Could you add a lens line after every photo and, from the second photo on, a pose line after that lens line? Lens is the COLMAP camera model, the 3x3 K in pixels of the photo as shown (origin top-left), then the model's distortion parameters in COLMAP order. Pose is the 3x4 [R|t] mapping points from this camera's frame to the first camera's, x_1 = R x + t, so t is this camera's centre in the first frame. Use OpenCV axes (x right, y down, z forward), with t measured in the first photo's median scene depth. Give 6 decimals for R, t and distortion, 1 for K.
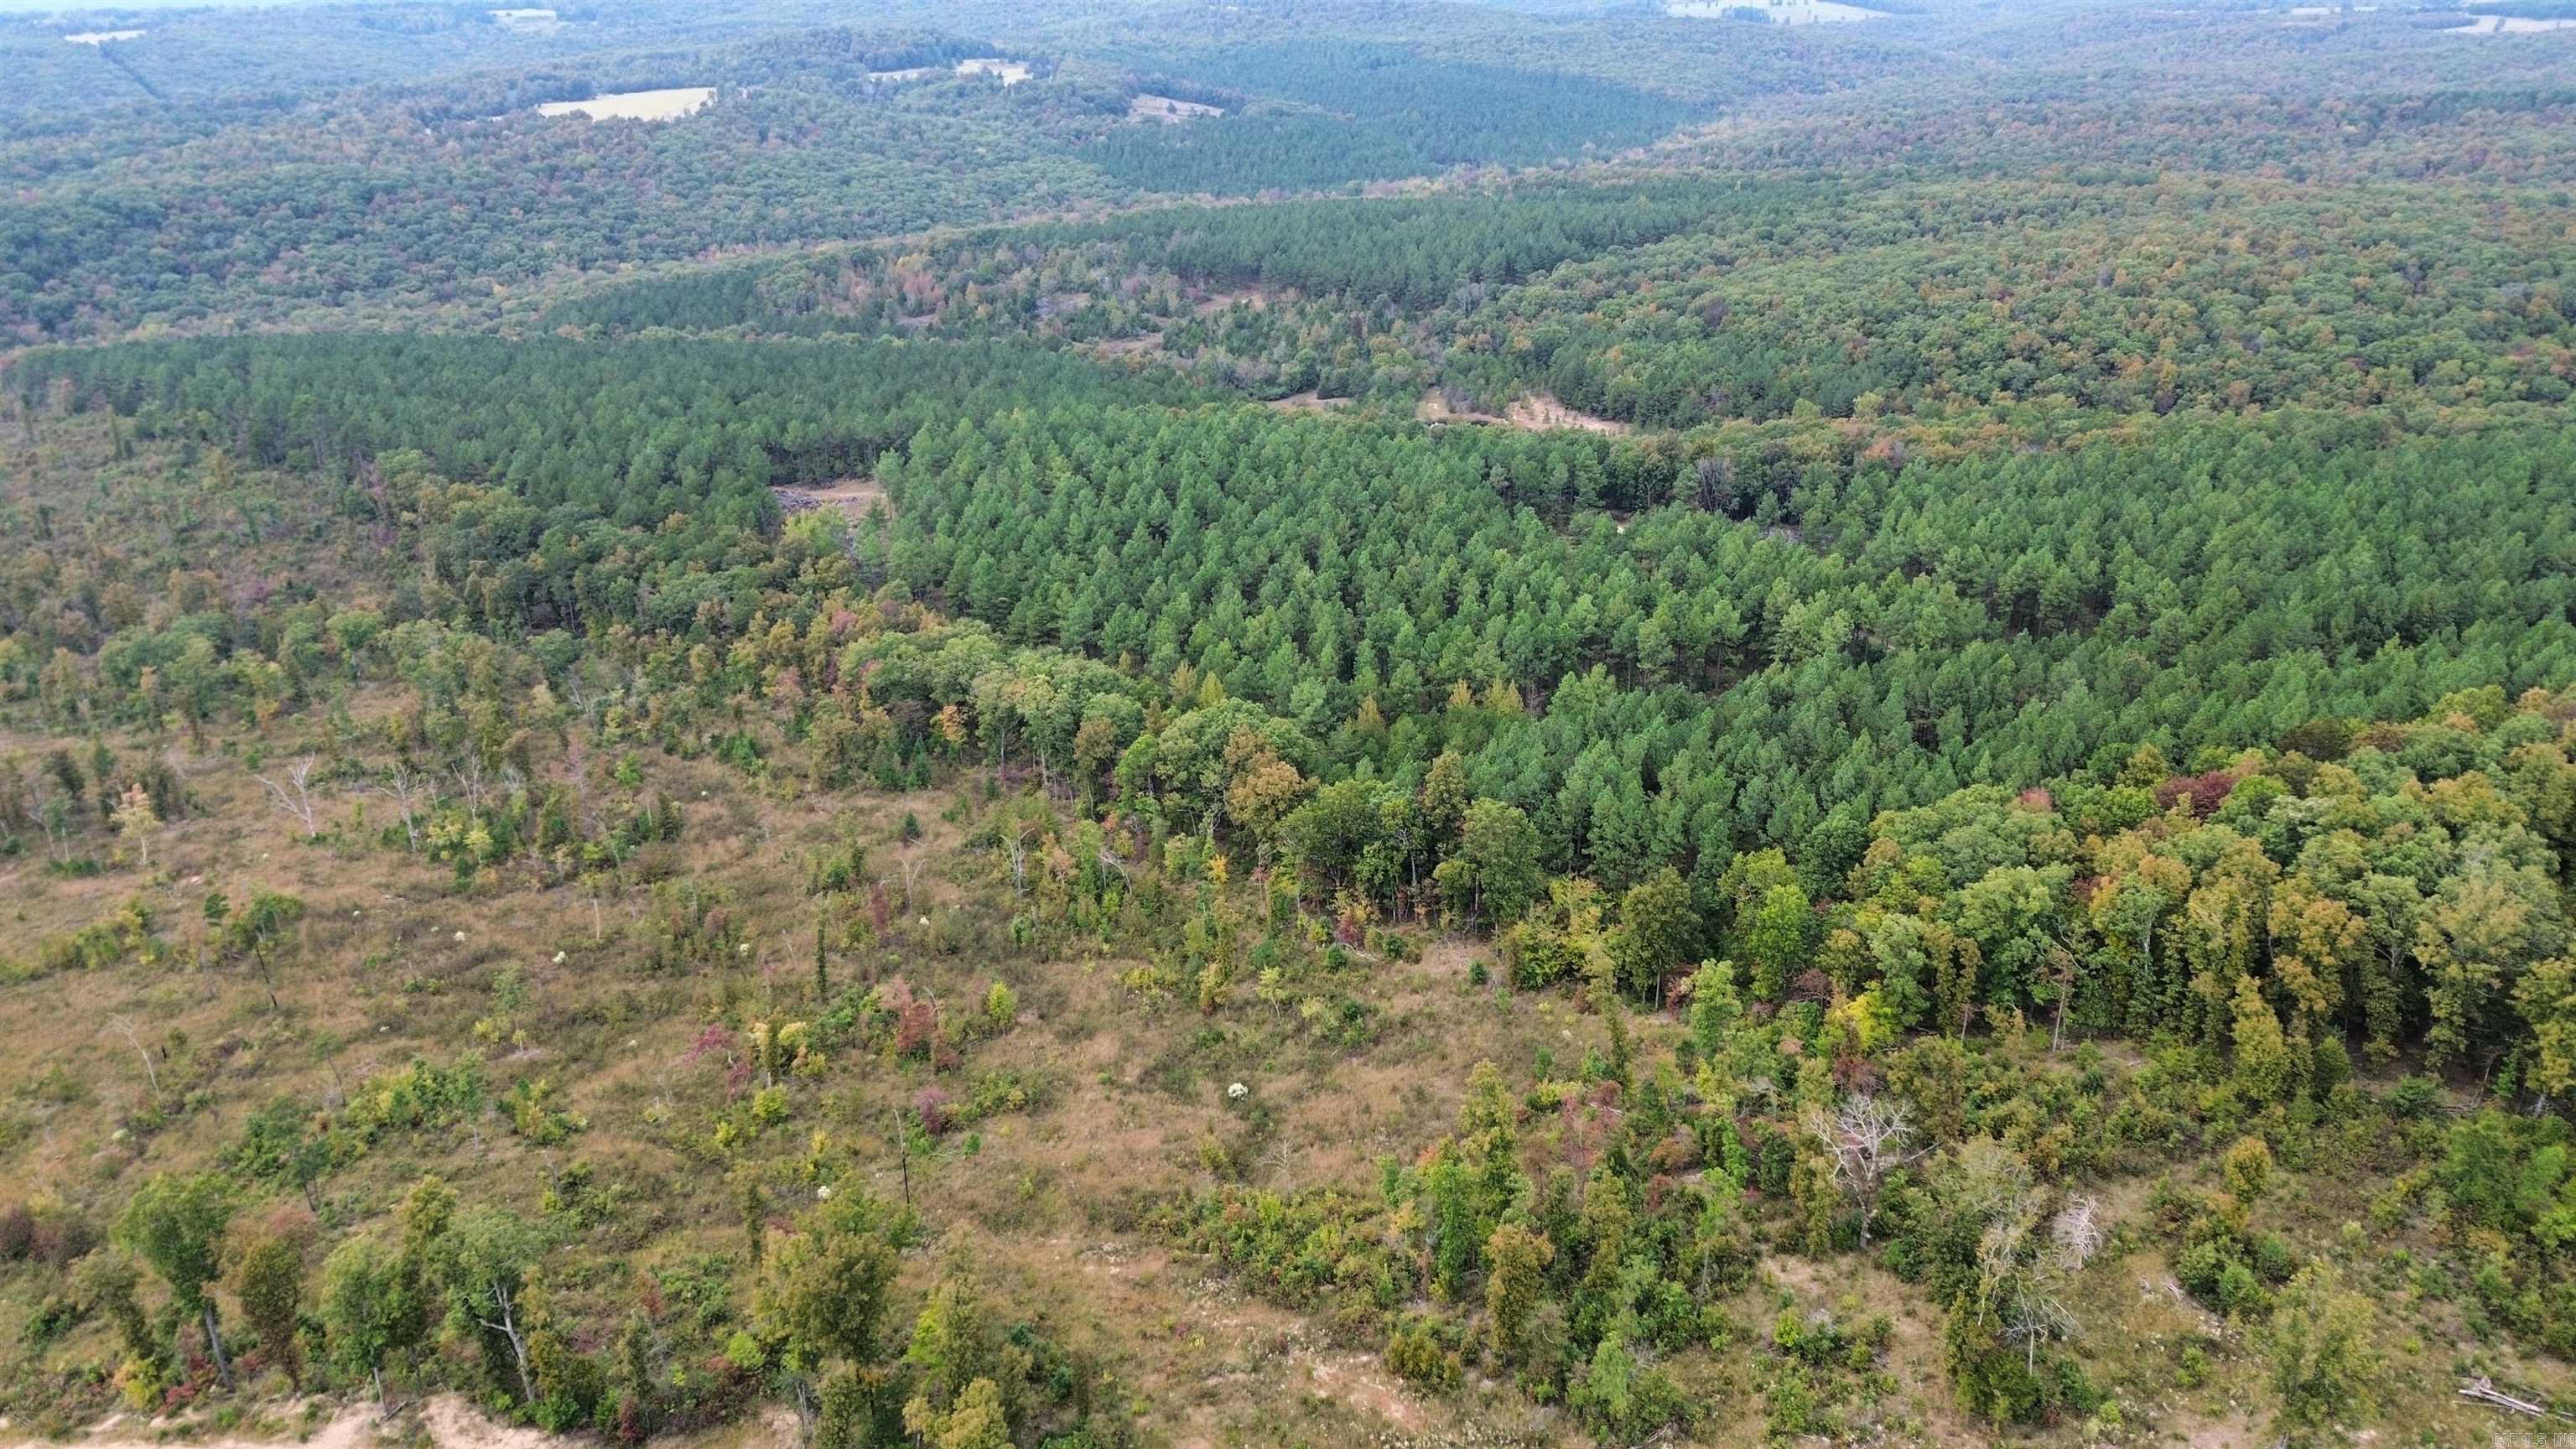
lens RADIAL K [[1831.4, 0, 1299.5], [0, 1831.4, 704.6], [0, 0, 1]] dist [0.067126, -0.067408]
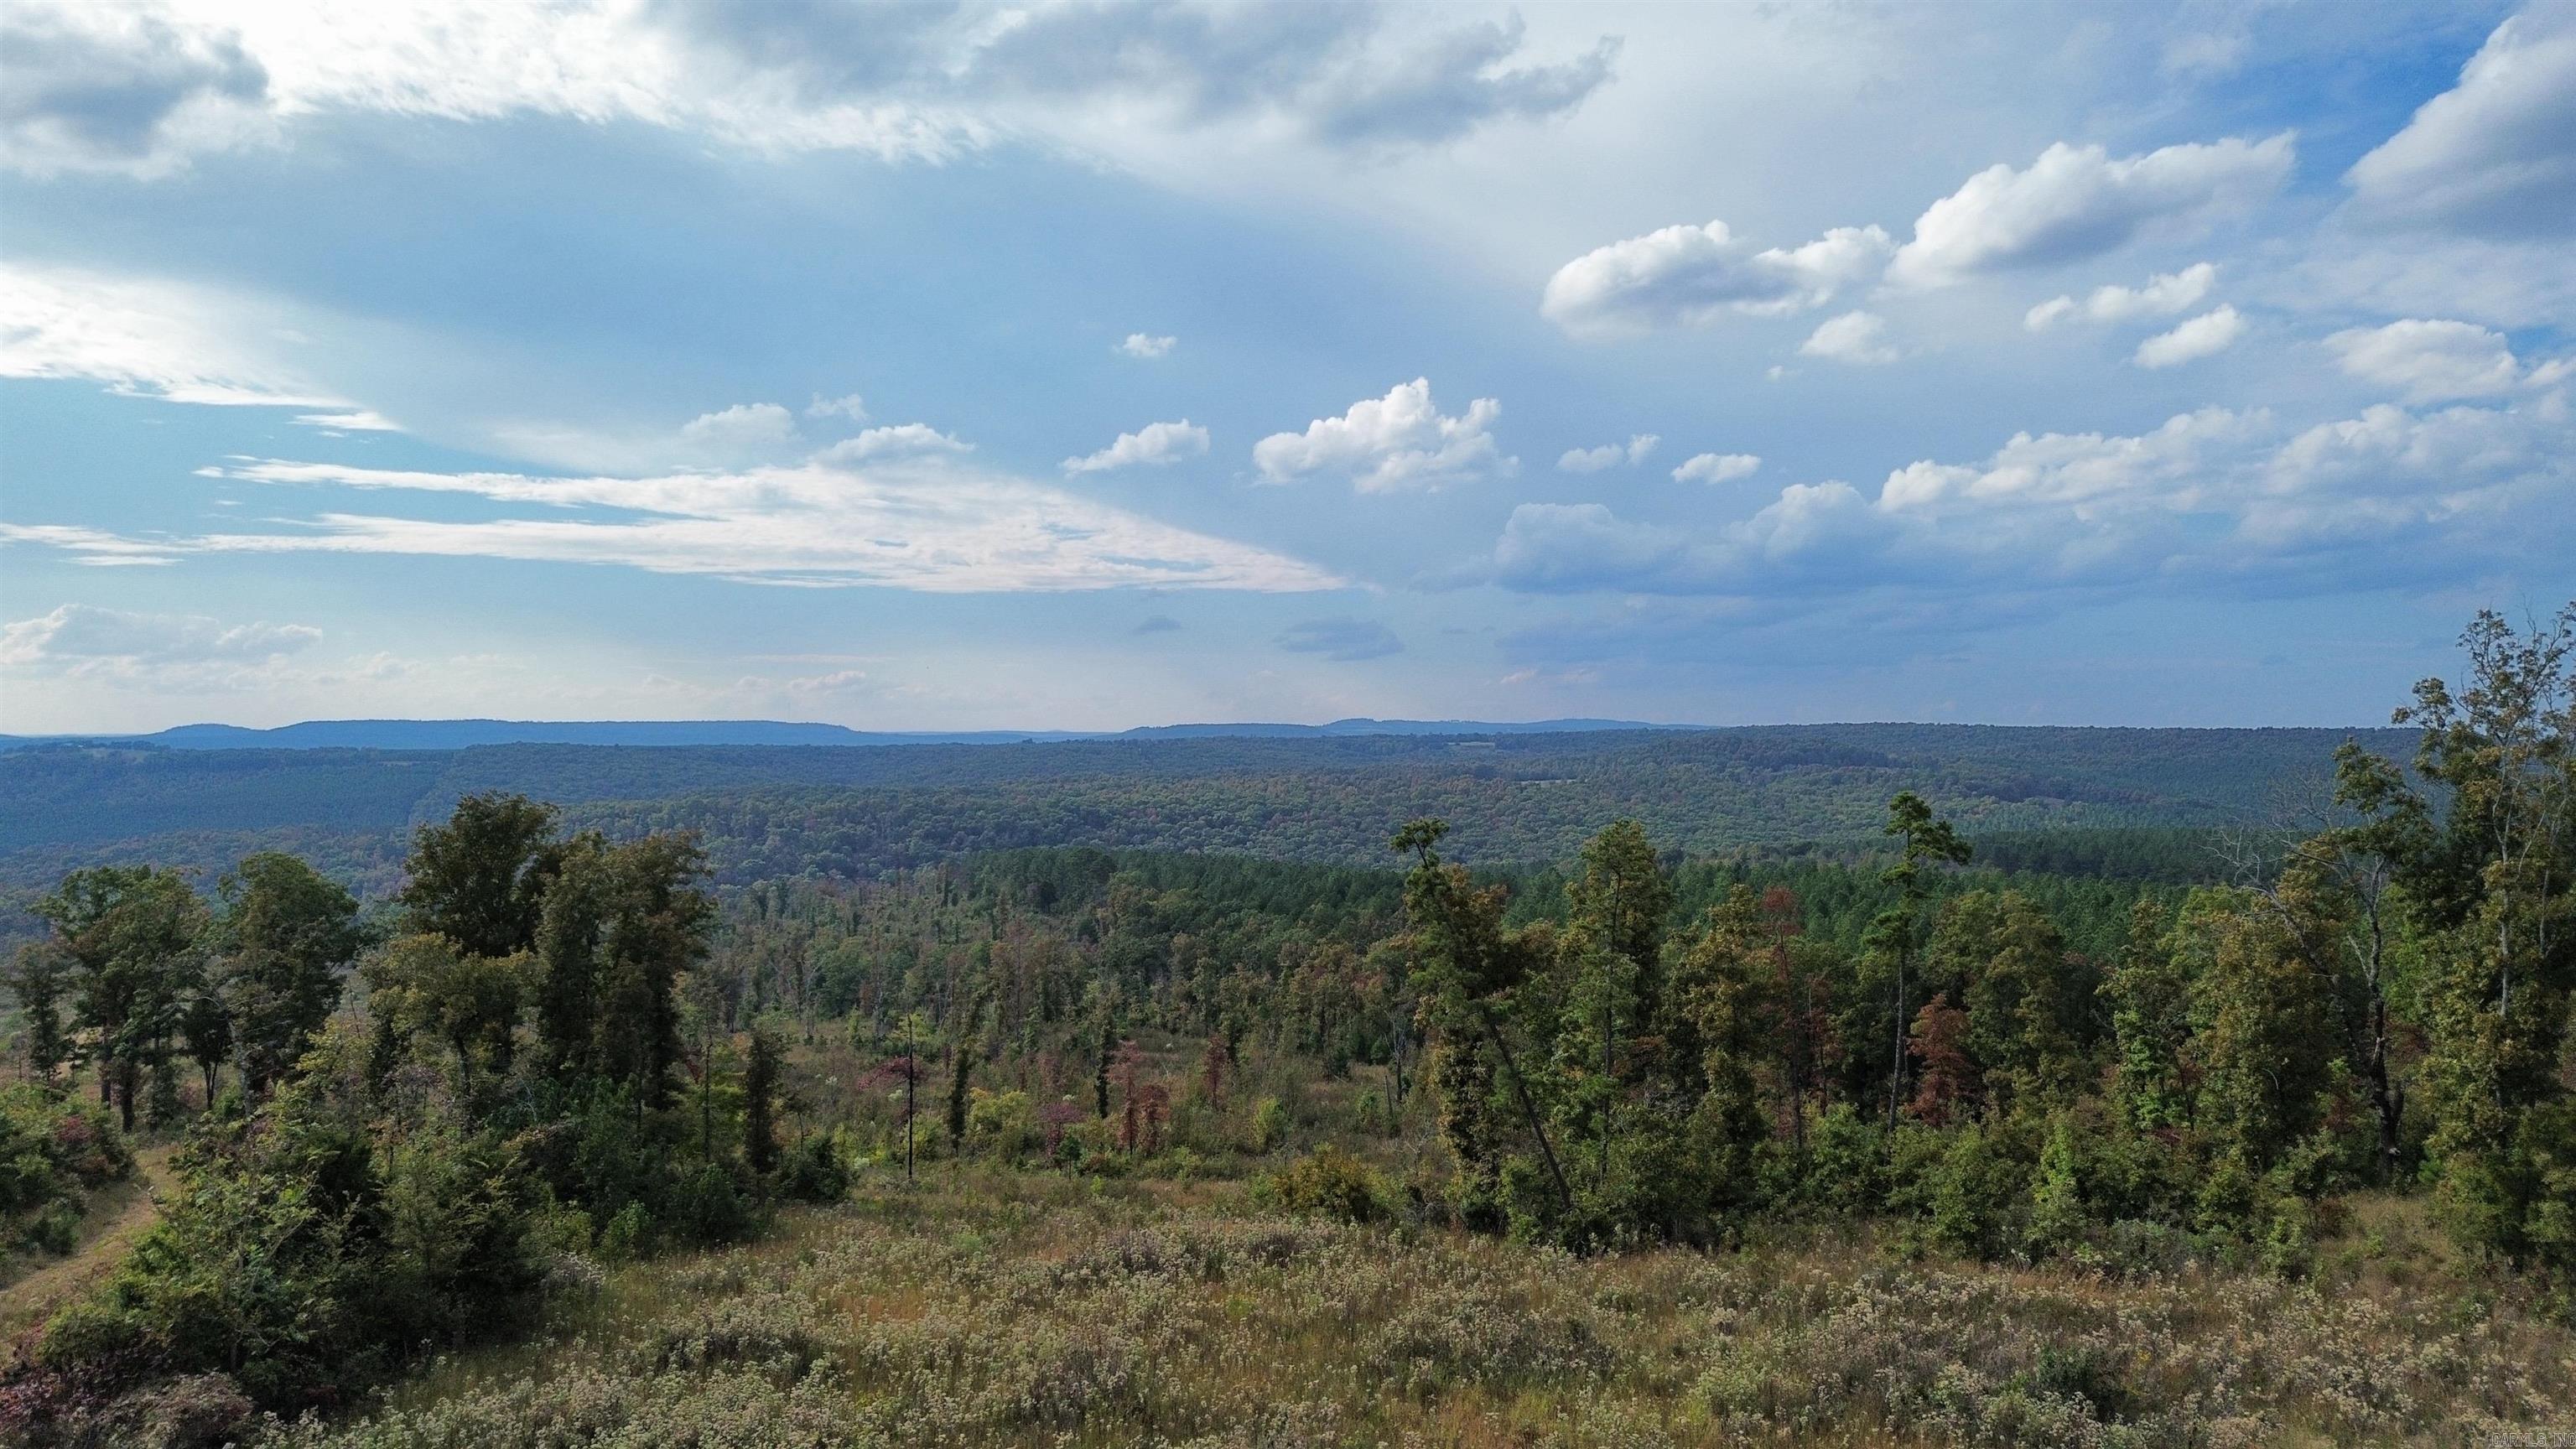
lens RADIAL K [[1825.6, 0, 1284.2], [0, 1825.6, 715.3], [0, 0, 1]] dist [0.123744, -0.152675]
pose [[0.881161, 0.002383, -0.472810, 0.157407], [-0.186757, 0.920428, -0.343415, 0.217462], [0.434370, 0.390904, 0.811491, 0.278001]]
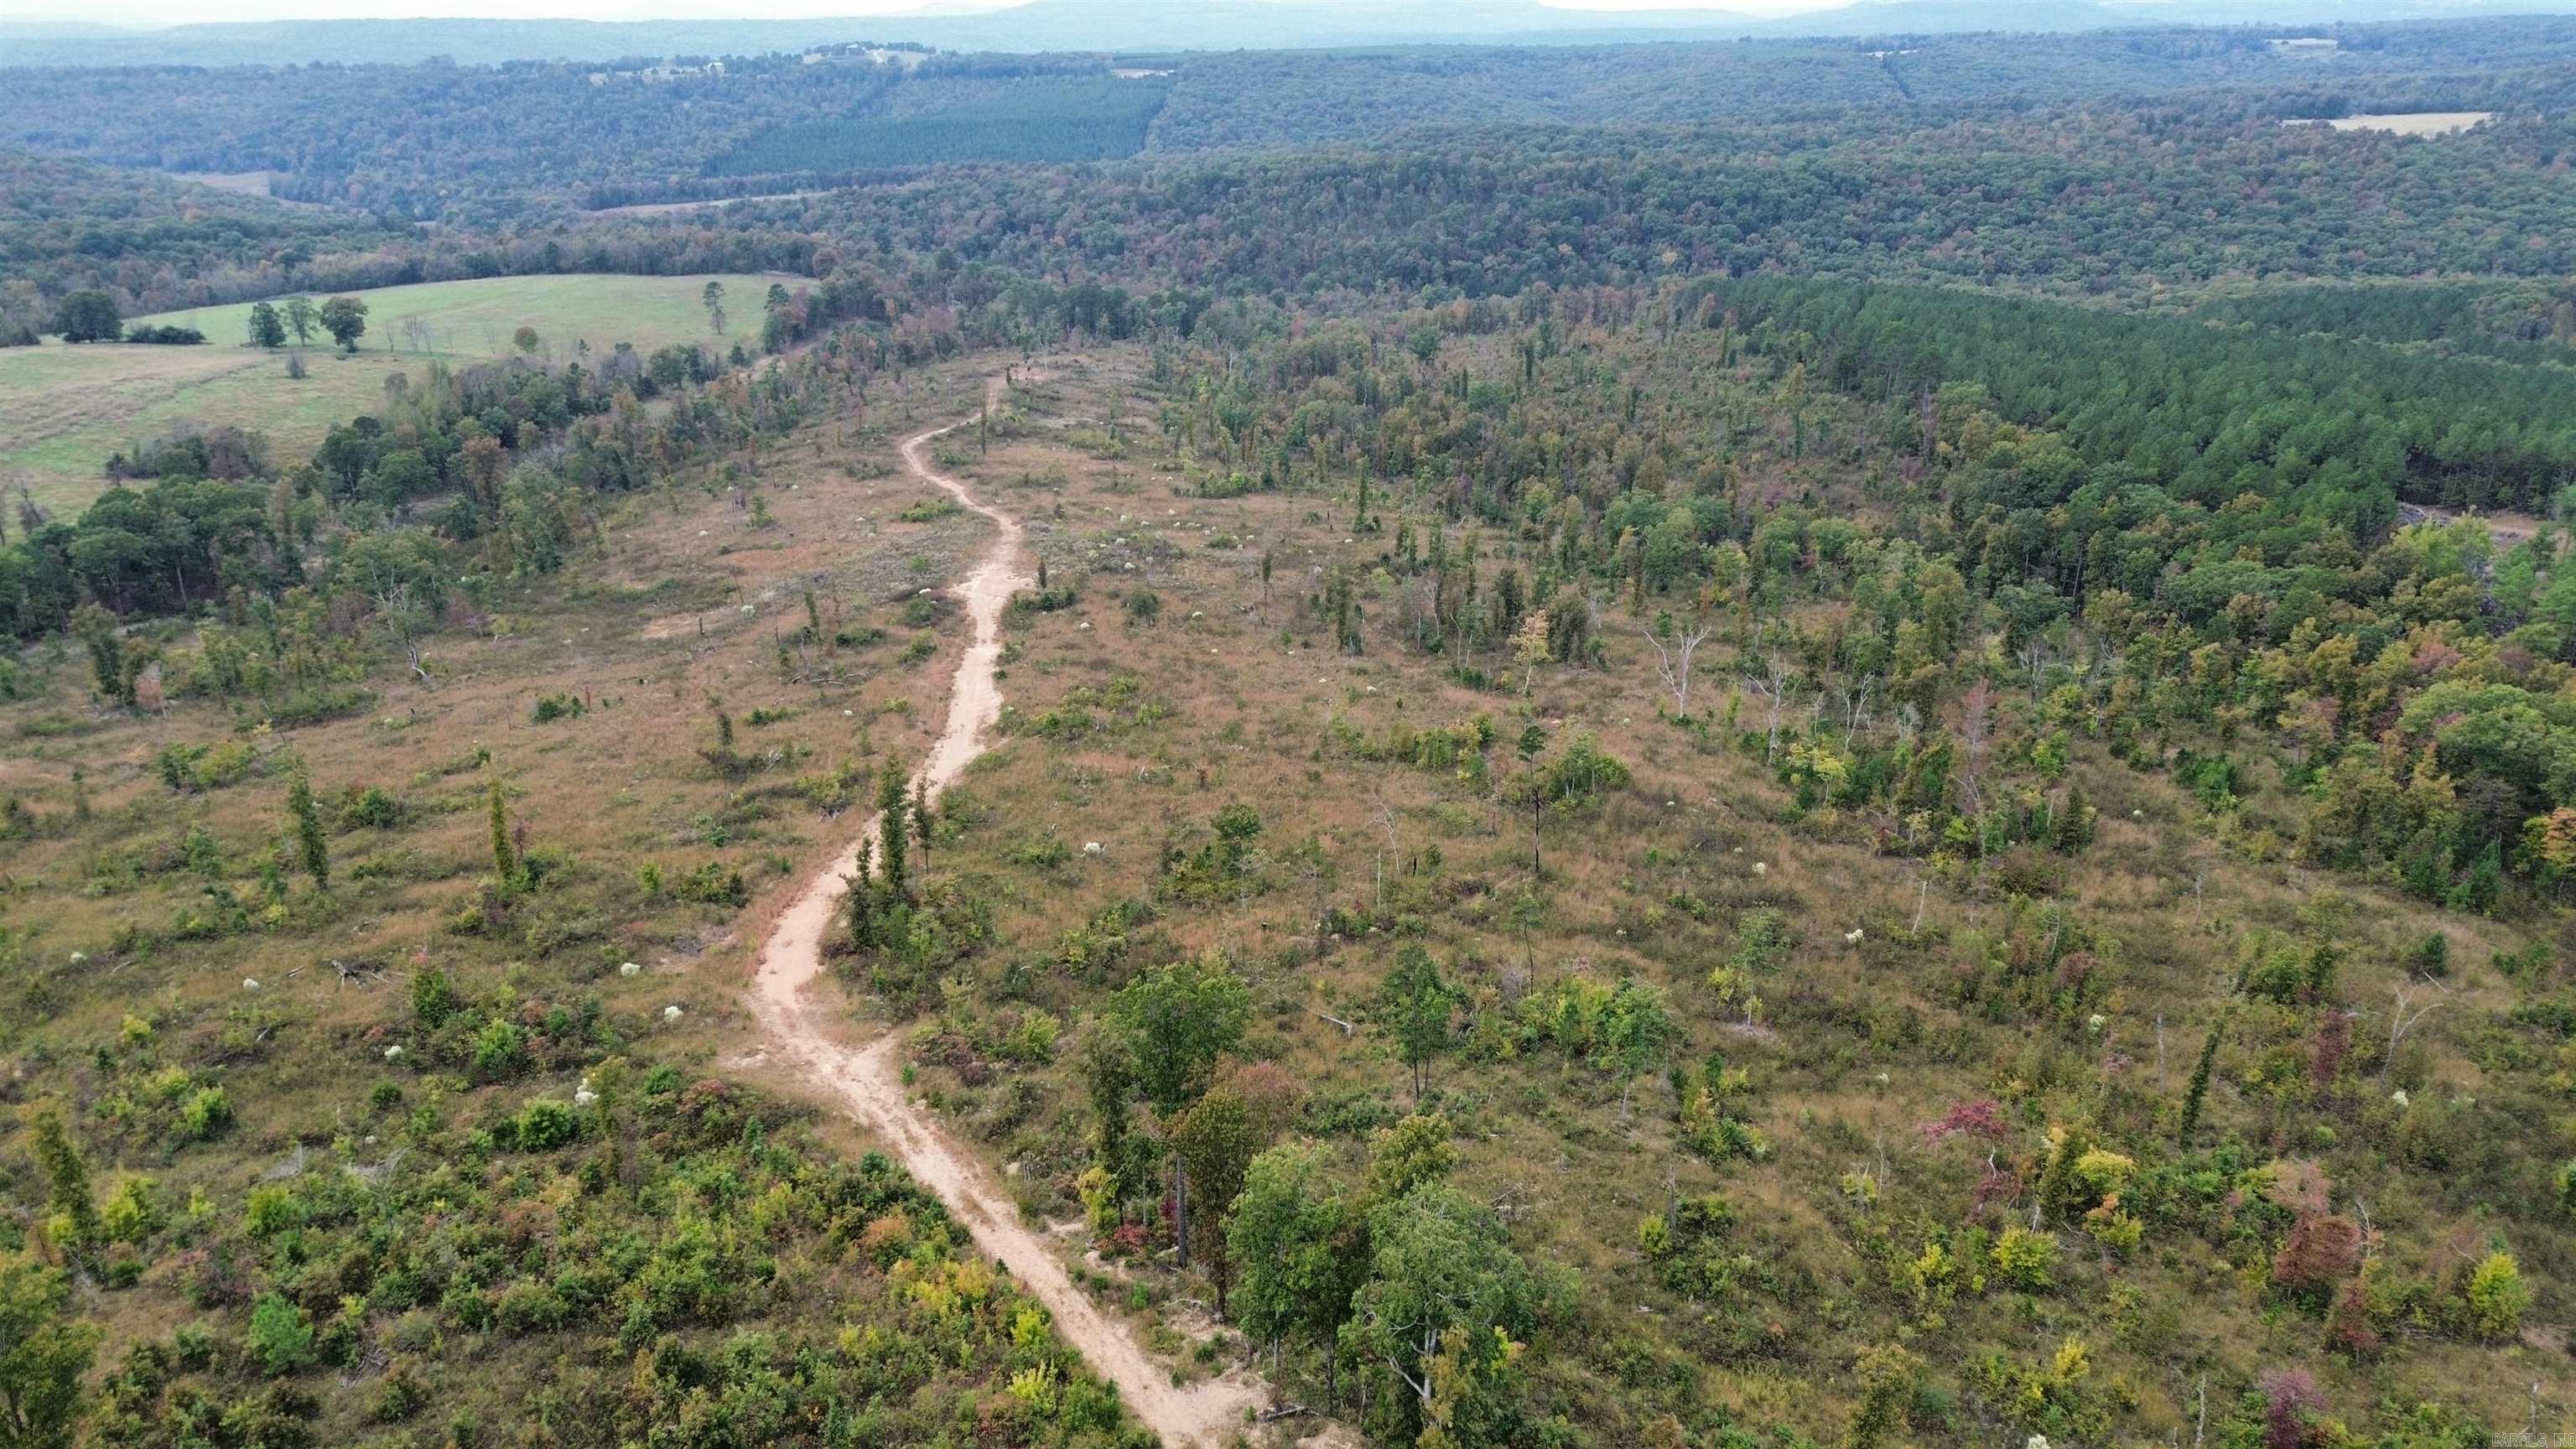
lens RADIAL K [[1833.0, 0, 1285.3], [0, 1833.0, 723.6], [0, 0, 1]] dist [0.068294, -0.061699]
pose [[0.660079, 0.279394, -0.697305, -0.048957], [-0.290902, 0.950904, 0.105633, 0.039290], [0.692583, 0.133121, 0.708948, 0.270235]]
